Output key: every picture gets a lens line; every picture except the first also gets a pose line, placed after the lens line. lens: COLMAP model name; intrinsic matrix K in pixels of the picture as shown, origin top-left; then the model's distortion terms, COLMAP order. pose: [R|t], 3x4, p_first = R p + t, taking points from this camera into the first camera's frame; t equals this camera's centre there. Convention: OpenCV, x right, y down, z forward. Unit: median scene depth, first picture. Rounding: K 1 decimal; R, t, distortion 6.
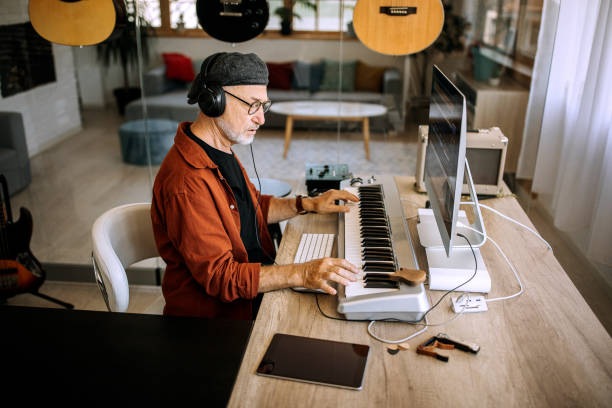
lens RADIAL K [[590.2, 0, 306.0], [0, 590.2, 204.0], [0, 0, 1]] dist [-0.000678, -0.010299]
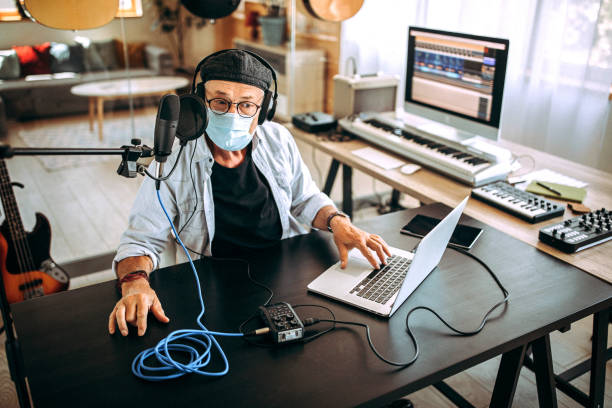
lens RADIAL K [[590.2, 0, 306.0], [0, 590.2, 204.0], [0, 0, 1]] dist [-0.000678, -0.010299]
pose [[0.806871, -0.225805, 0.545868, -0.624618], [0.204015, 0.973720, 0.101228, -0.006592], [-0.554381, 0.029687, 0.831734, -0.028693]]
